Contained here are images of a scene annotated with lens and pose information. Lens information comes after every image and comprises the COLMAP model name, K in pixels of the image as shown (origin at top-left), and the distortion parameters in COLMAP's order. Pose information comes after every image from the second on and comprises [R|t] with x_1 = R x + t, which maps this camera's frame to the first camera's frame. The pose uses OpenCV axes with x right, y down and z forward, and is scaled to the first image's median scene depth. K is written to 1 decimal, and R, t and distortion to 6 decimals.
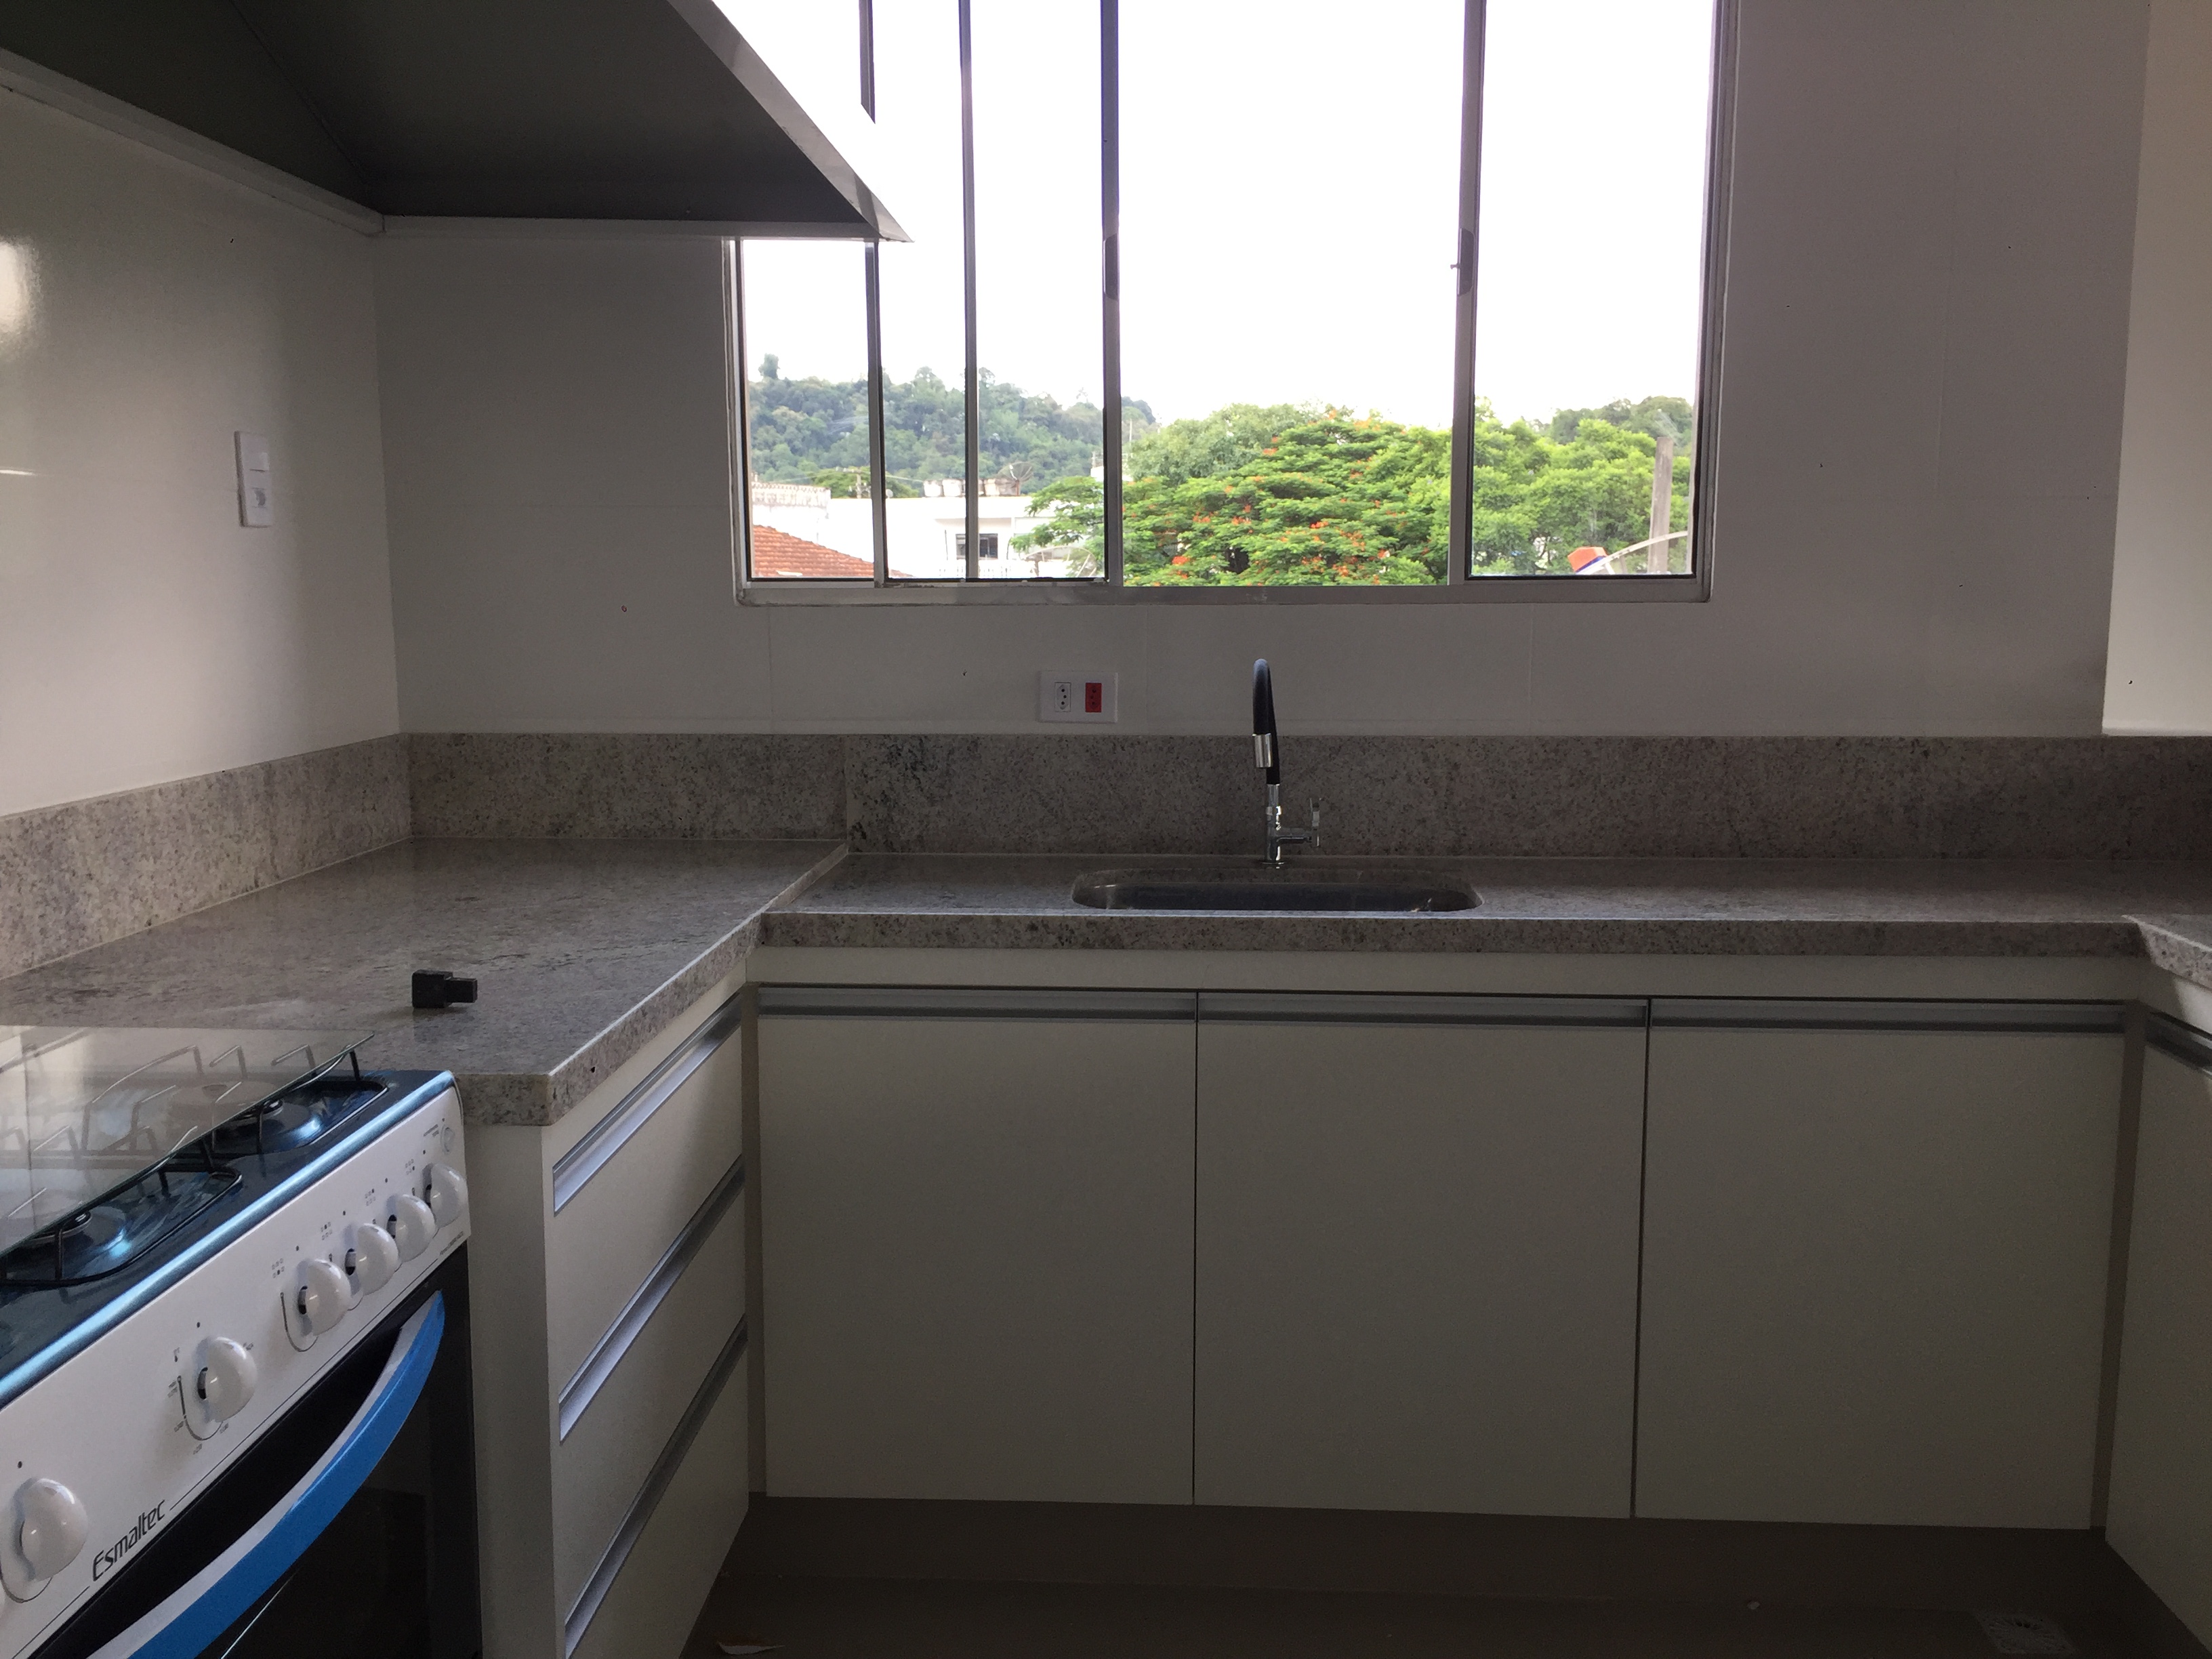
lens RADIAL K [[1892.8, 0, 1106.0], [0, 1892.8, 829.5], [0, 0, 1]] dist [0.085277, -0.131403]
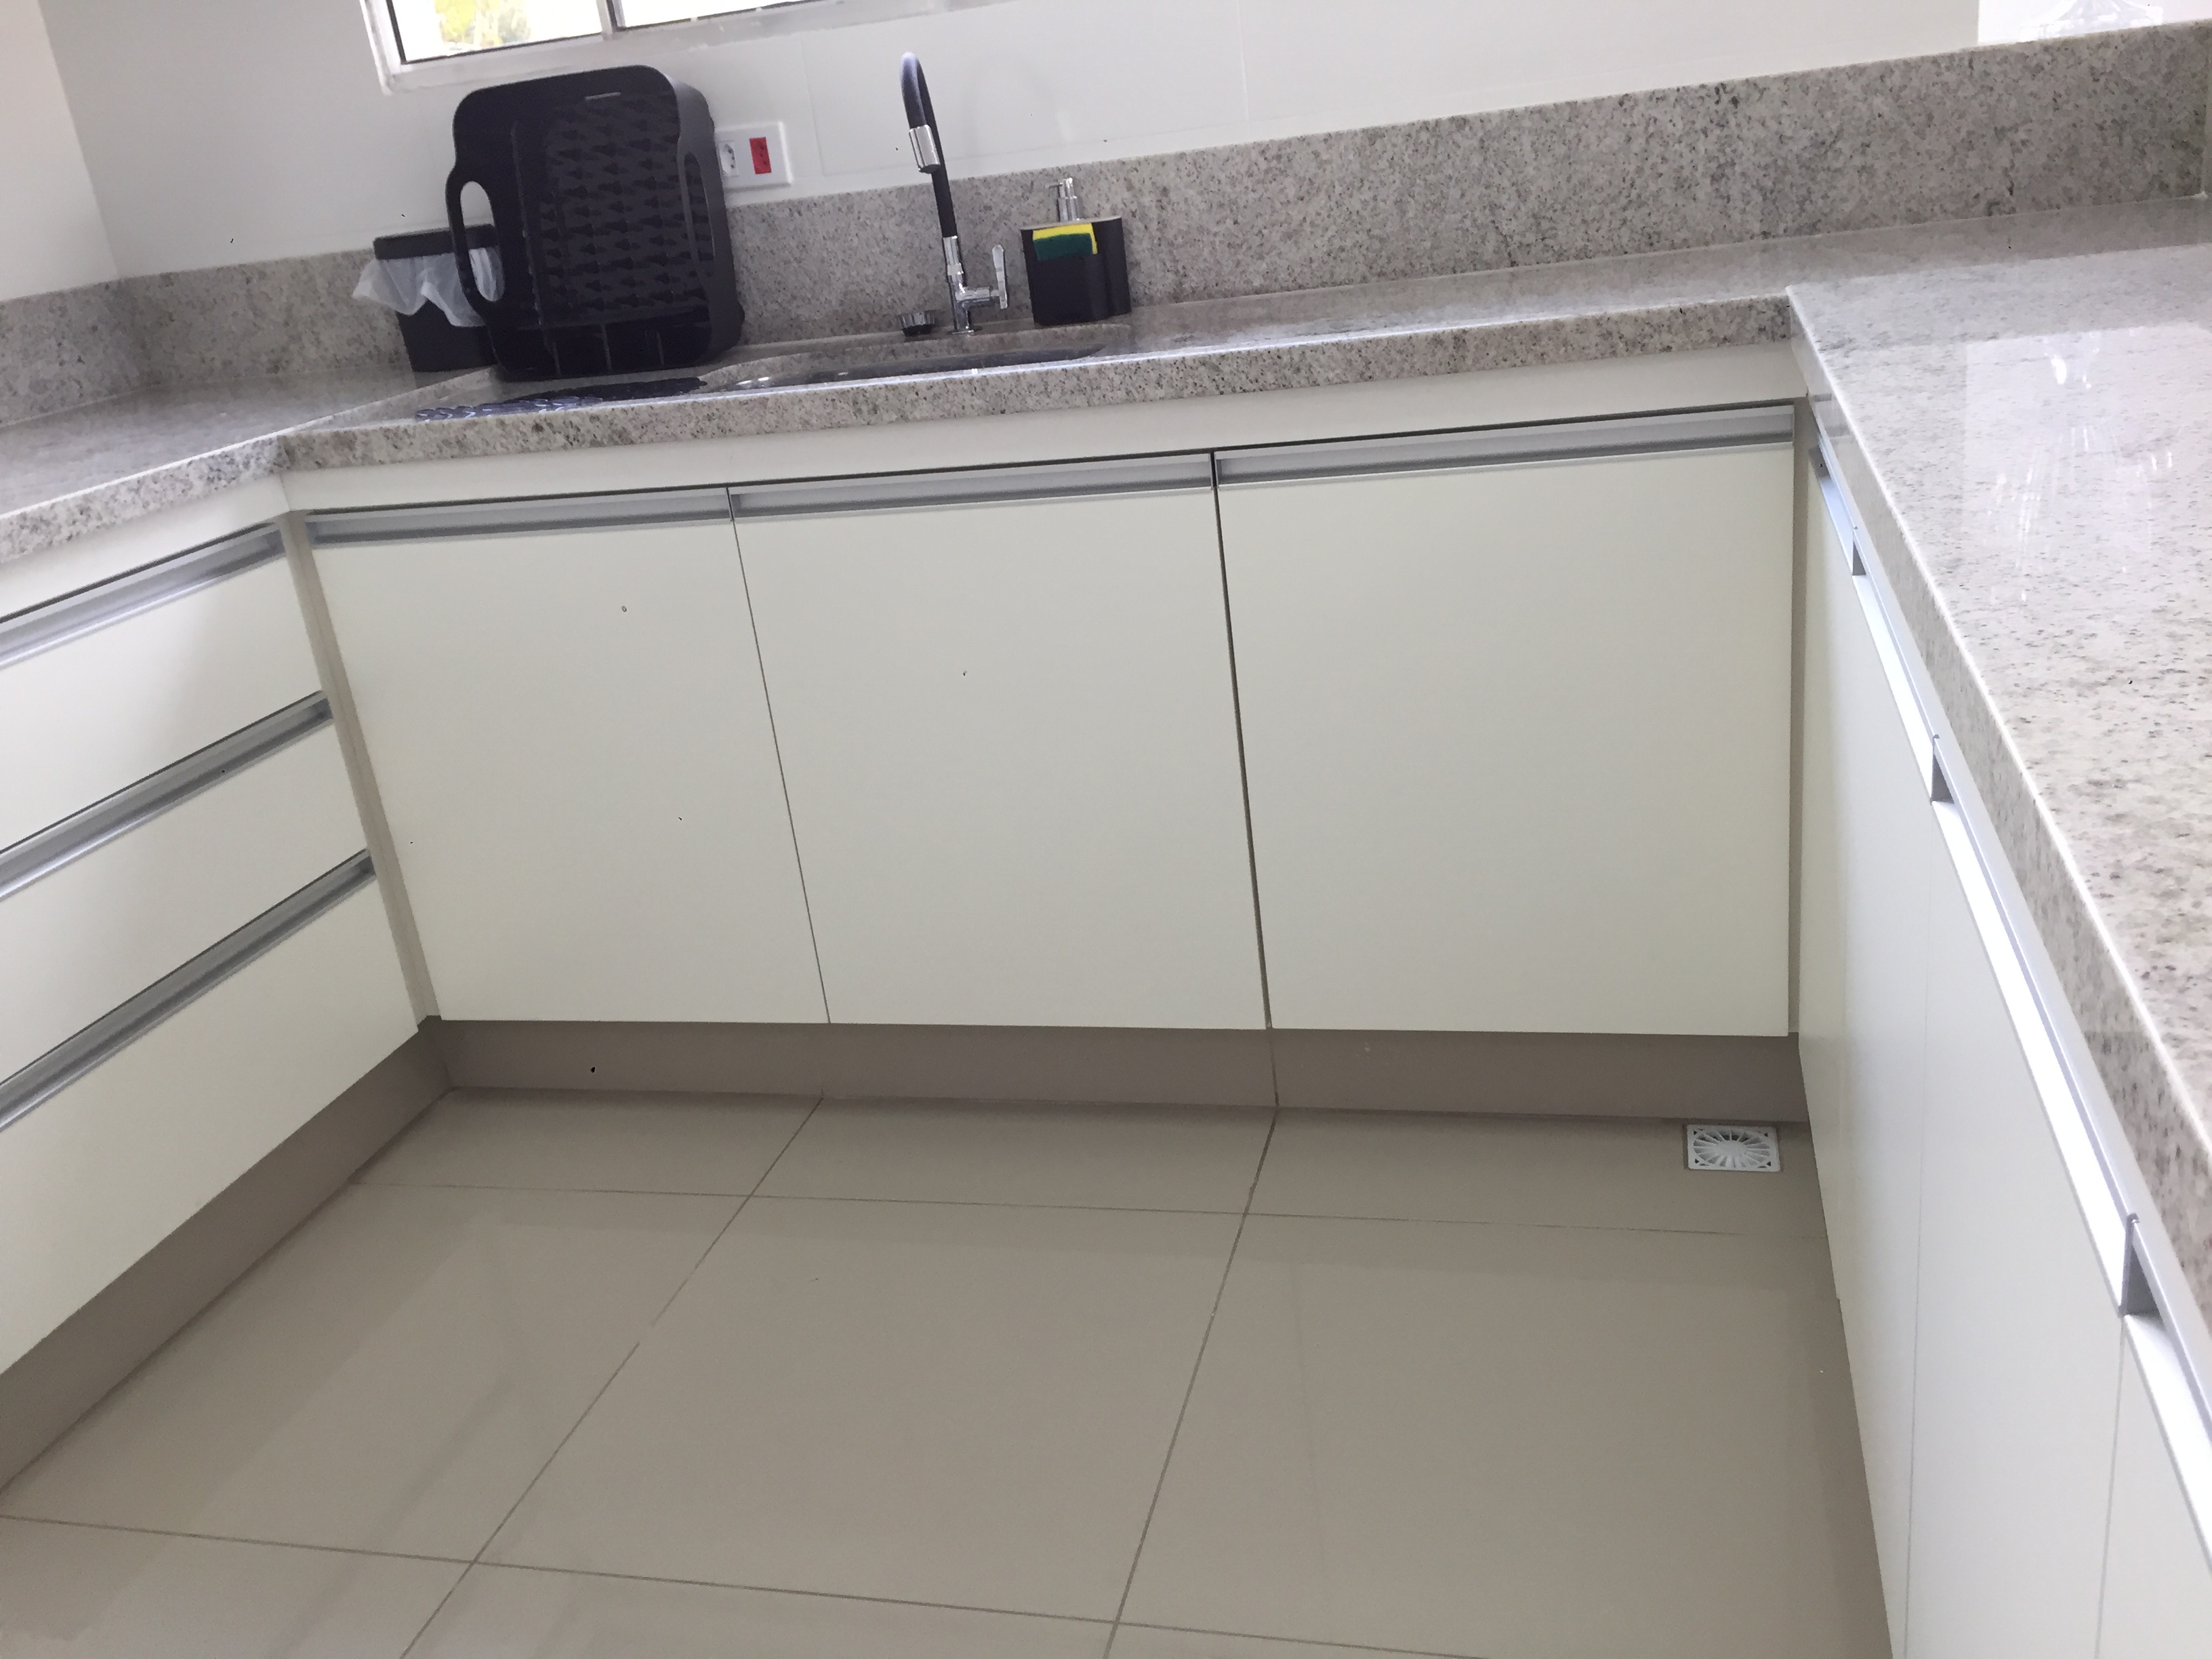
lens RADIAL K [[1892.8, 0, 1106.0], [0, 1892.8, 829.5], [0, 0, 1]] dist [0.085277, -0.131403]
pose [[0.968720, -0.034511, -0.245745, 0.362499], [0.093998, 0.967521, 0.234664, 0.040097], [0.229665, -0.250423, 0.940501, 0.130046]]
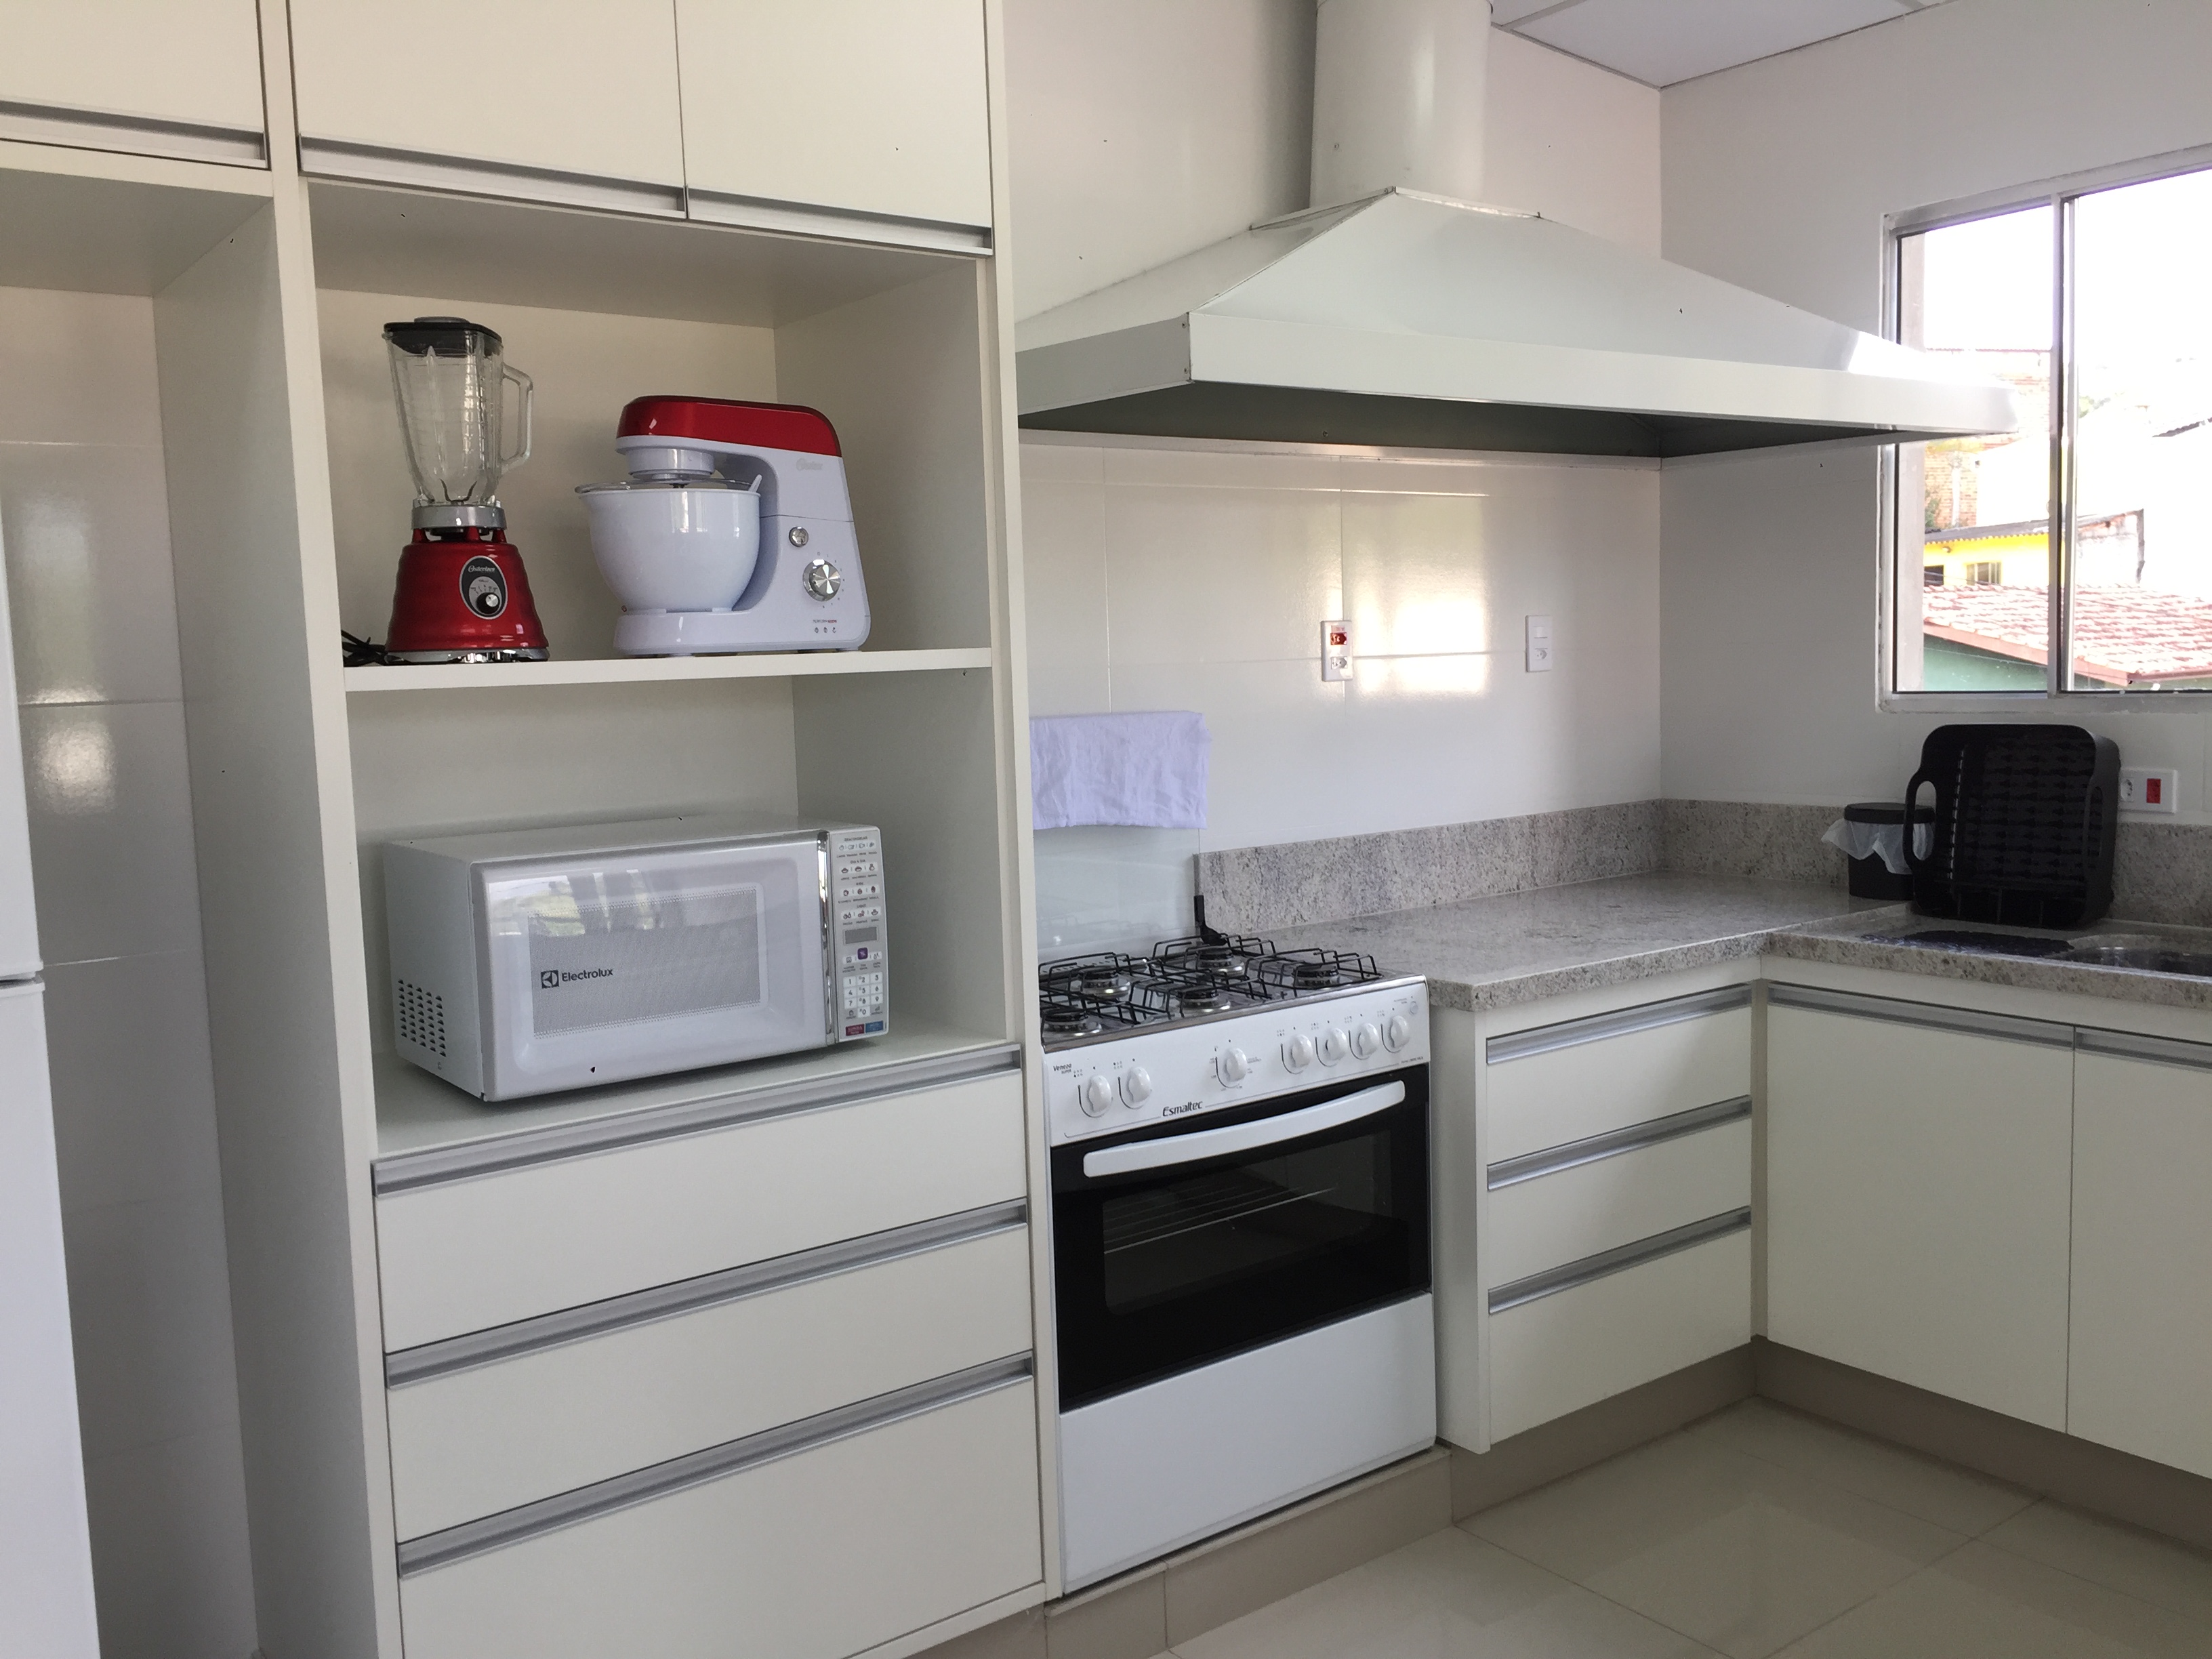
lens RADIAL K [[1892.8, 0, 1106.0], [0, 1892.8, 829.5], [0, 0, 1]] dist [0.085277, -0.131403]
pose [[0.628781, 0.052387, -0.775816, 0.526527], [-0.071198, 0.997416, 0.009646, -0.010556], [0.774316, 0.049171, 0.630886, -0.272610]]
